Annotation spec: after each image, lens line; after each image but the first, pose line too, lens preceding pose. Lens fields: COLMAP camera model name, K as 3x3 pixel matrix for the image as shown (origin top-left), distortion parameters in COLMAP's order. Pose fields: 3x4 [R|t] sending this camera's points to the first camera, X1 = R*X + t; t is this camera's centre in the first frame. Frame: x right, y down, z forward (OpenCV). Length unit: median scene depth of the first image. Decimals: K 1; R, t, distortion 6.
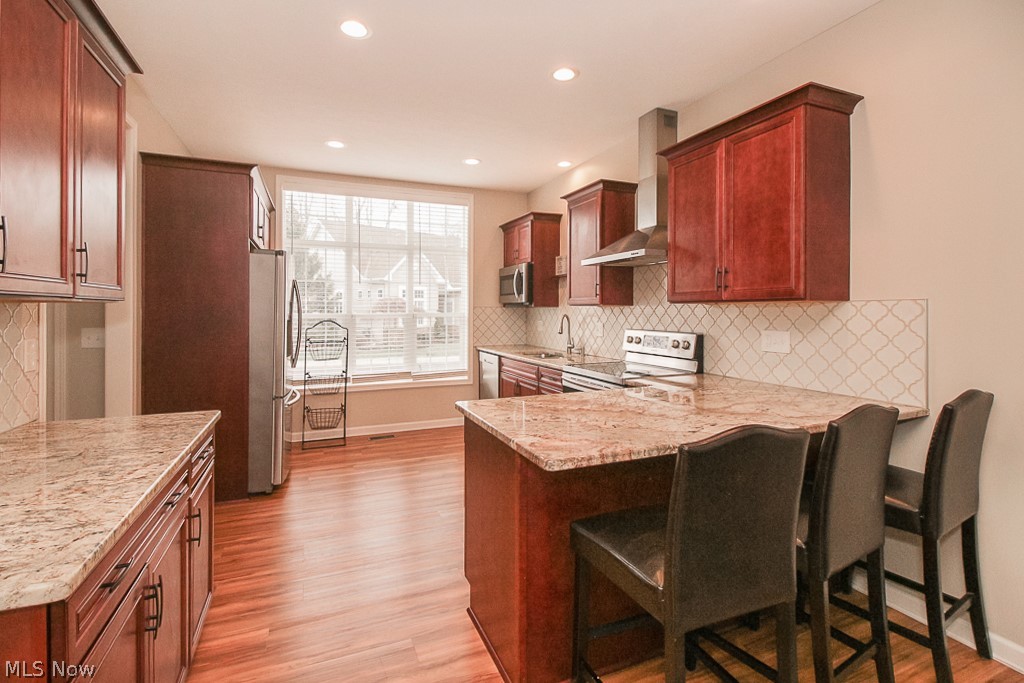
lens RADIAL K [[469.9, 0, 502.5], [0, 469.9, 327.5], [0, 0, 1]] dist [0.002105, -0.000383]
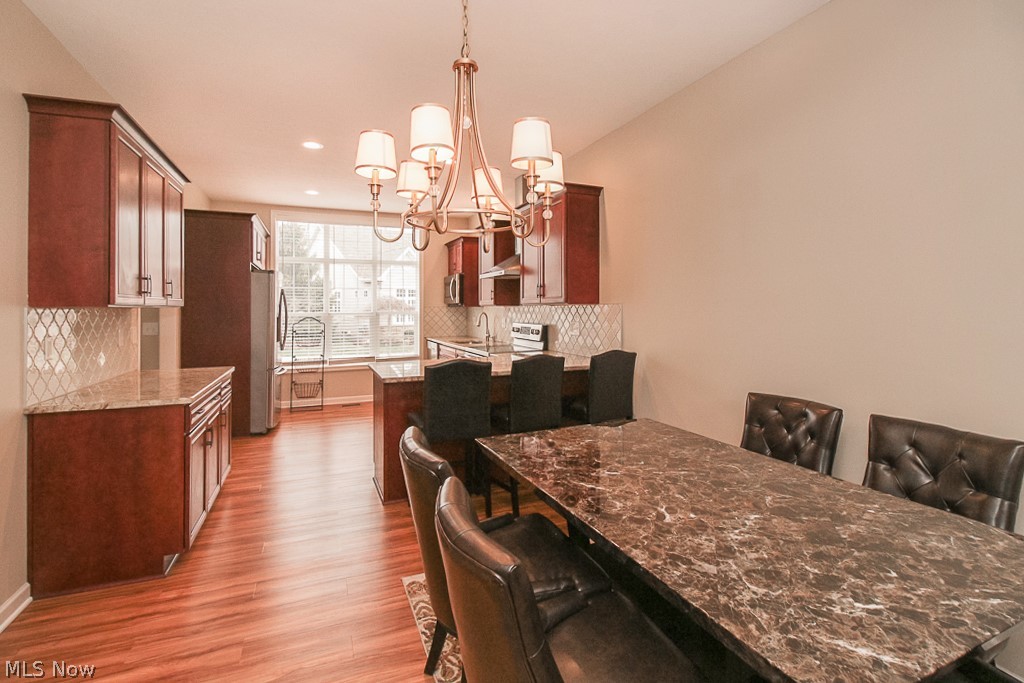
lens RADIAL K [[473.3, 0, 506.1], [0, 473.3, 323.2], [0, 0, 1]] dist [0.002853, -0.000968]
pose [[0.999986, -0.005172, -0.000718, 0.195765], [0.005167, 0.999971, -0.005632, 0.011626], [0.000747, 0.005628, 0.999984, -0.361314]]
